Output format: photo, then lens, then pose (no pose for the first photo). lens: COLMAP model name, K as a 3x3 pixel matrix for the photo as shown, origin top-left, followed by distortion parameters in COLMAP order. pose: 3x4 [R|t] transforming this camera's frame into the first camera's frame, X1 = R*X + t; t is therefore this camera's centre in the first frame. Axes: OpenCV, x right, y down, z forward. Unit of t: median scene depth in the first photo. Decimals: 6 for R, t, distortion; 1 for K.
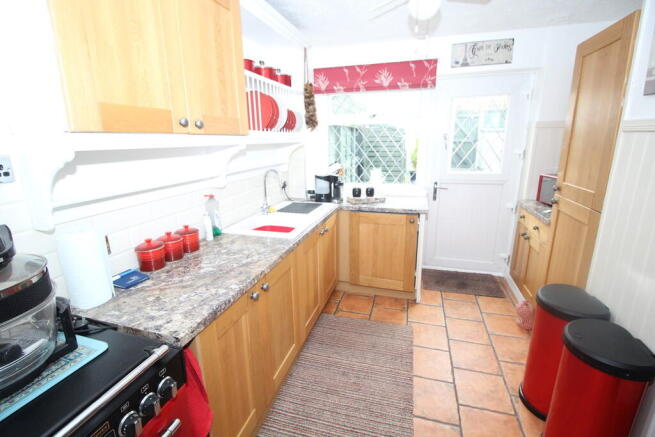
lens RADIAL K [[304.2, 0, 325.9], [0, 304.2, 216.2], [0, 0, 1]] dist [-0.004873, -0.001000]
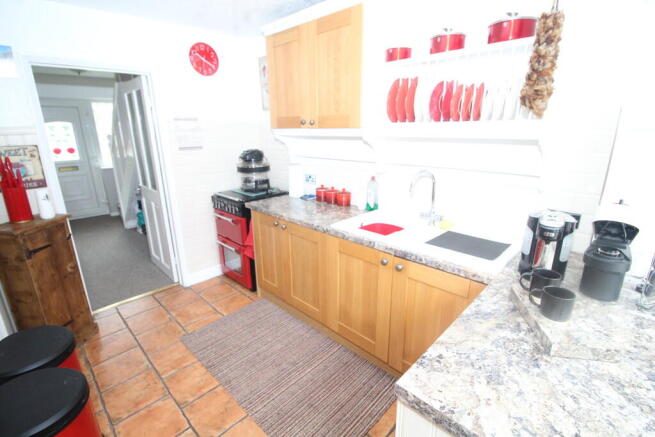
lens RADIAL K [[304.2, 0, 326.0], [0, 304.2, 218.3], [0, 0, 1]] dist [-0.004873, -0.001000]
pose [[-0.463498, 0.267114, -0.844878, 0.930978], [-0.202353, 0.896380, 0.394407, -0.433000], [0.862683, 0.353771, -0.361419, 1.592483]]
